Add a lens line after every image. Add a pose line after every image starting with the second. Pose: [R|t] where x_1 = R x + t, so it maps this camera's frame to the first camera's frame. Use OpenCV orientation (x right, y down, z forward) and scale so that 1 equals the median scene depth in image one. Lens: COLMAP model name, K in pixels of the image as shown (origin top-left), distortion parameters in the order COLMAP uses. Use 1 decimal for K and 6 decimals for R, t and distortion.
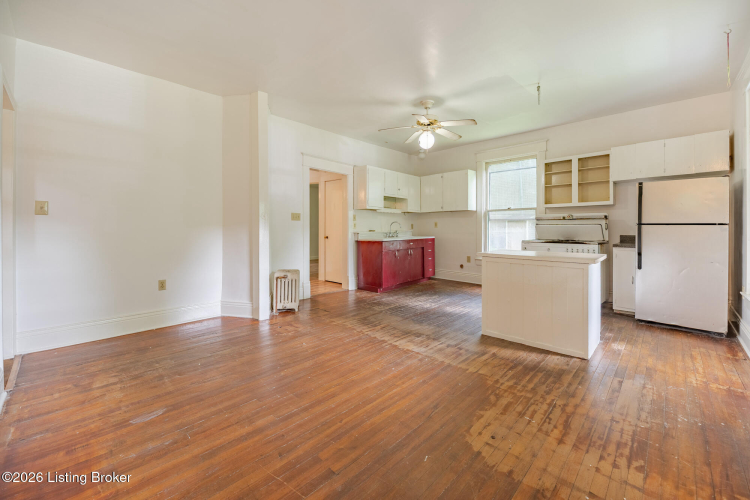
lens RADIAL K [[318.1, 0, 377.3], [0, 318.1, 229.5], [0, 0, 1]] dist [-0.000391, -0.000286]
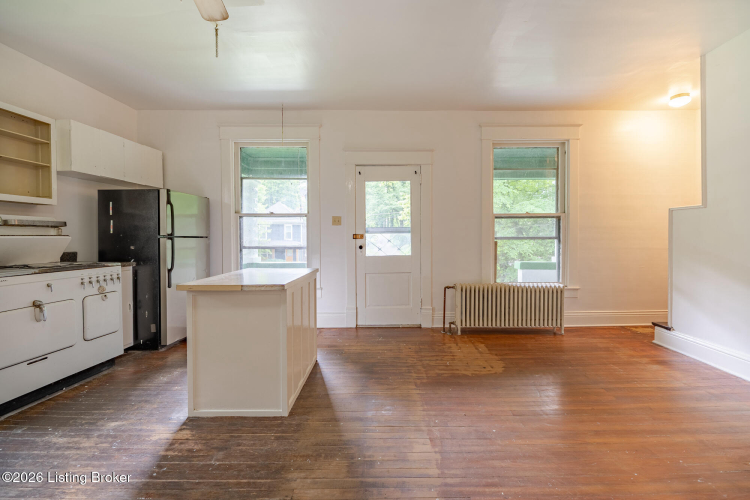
lens RADIAL K [[318.4, 0, 375.0], [0, 318.4, 239.2], [0, 0, 1]] dist [-0.002104, -0.000526]
pose [[-0.681498, -0.000761, 0.731819, -0.266101], [0.009538, 0.999905, 0.009922, -0.015680], [-0.731758, 0.013742, -0.681426, 1.496111]]
